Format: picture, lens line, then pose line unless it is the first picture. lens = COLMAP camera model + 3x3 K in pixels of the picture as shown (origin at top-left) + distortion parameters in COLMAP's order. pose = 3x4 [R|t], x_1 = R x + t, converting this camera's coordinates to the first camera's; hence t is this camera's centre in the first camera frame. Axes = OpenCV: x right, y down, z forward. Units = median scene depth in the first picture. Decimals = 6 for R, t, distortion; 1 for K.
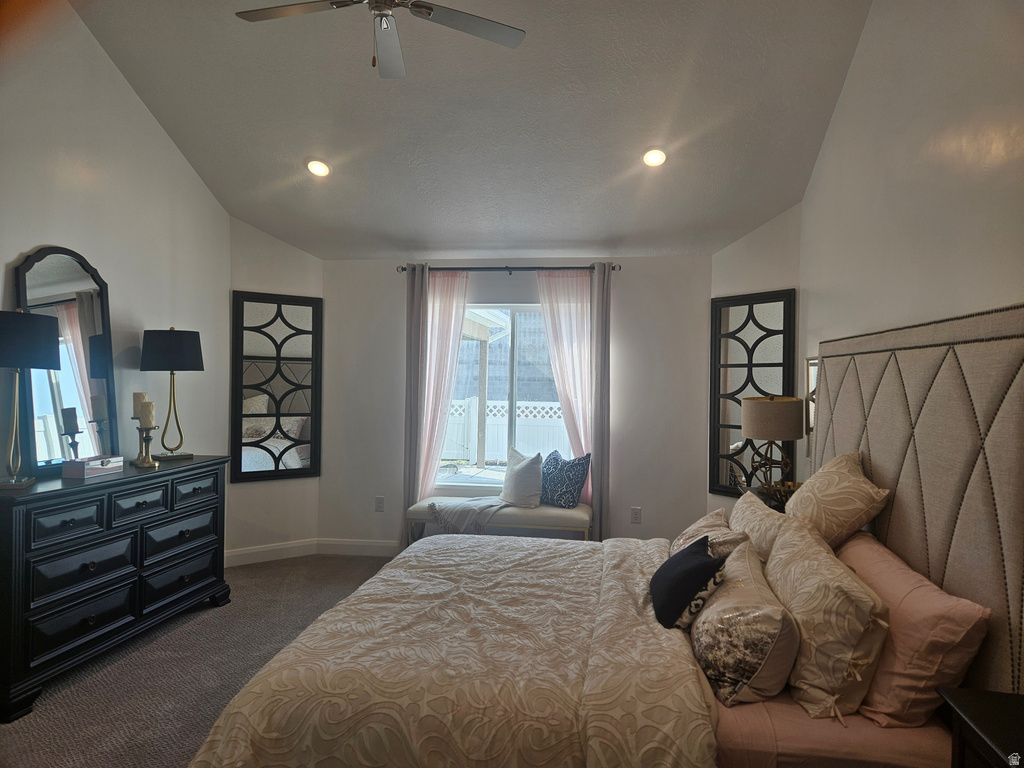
lens RADIAL K [[696.3, 0, 507.9], [0, 696.3, 382.8], [0, 0, 1]] dist [0.074310, -0.062567]
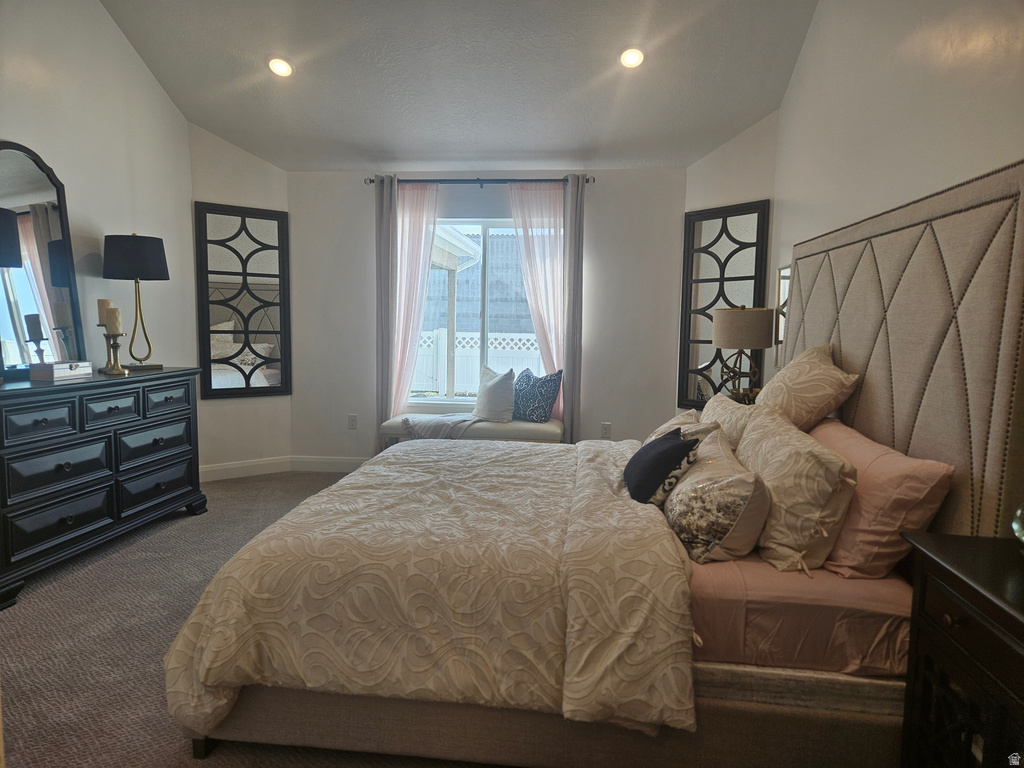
lens RADIAL K [[696.3, 0, 497.0], [0, 696.3, 391.1], [0, 0, 1]] dist [0.074310, -0.062567]
pose [[0.999460, -0.004560, 0.032553, -0.013798], [0.001472, 0.995547, 0.094259, 0.058790], [-0.032838, -0.094160, 0.995015, -0.002639]]
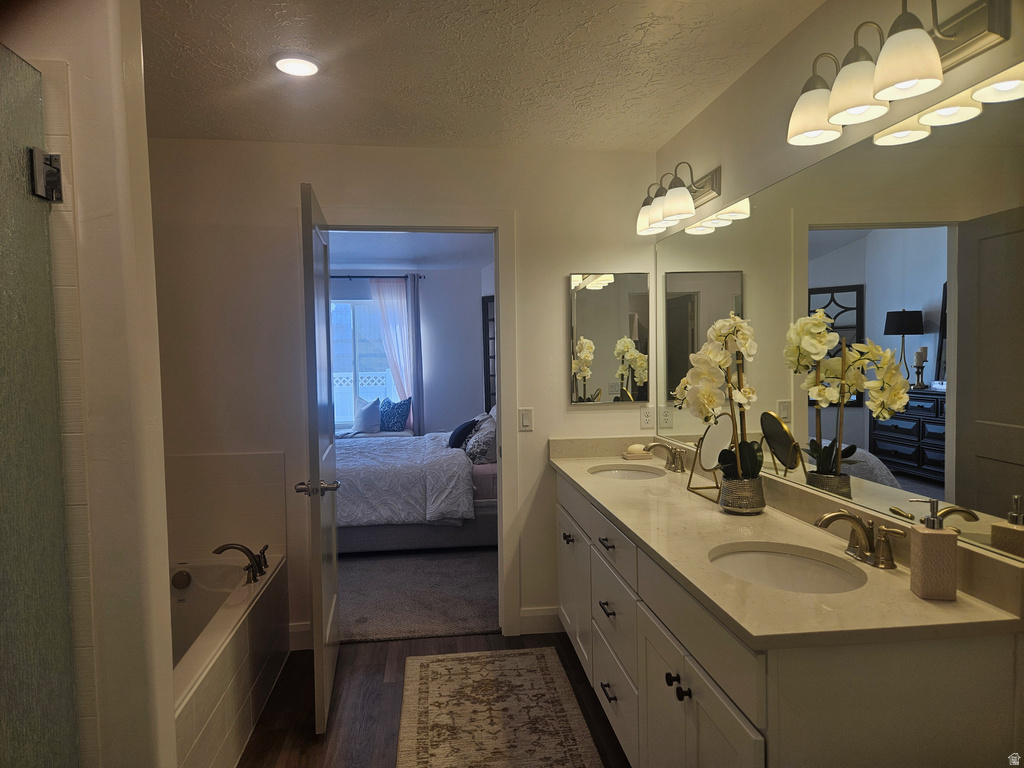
lens RADIAL K [[696.3, 0, 517.7], [0, 696.3, 389.0], [0, 0, 1]] dist [0.074310, -0.062567]
pose [[0.955594, -0.050674, 0.290298, -0.168775], [0.038030, 0.998073, 0.049035, 0.026183], [-0.292224, -0.035817, 0.955679, -0.892011]]
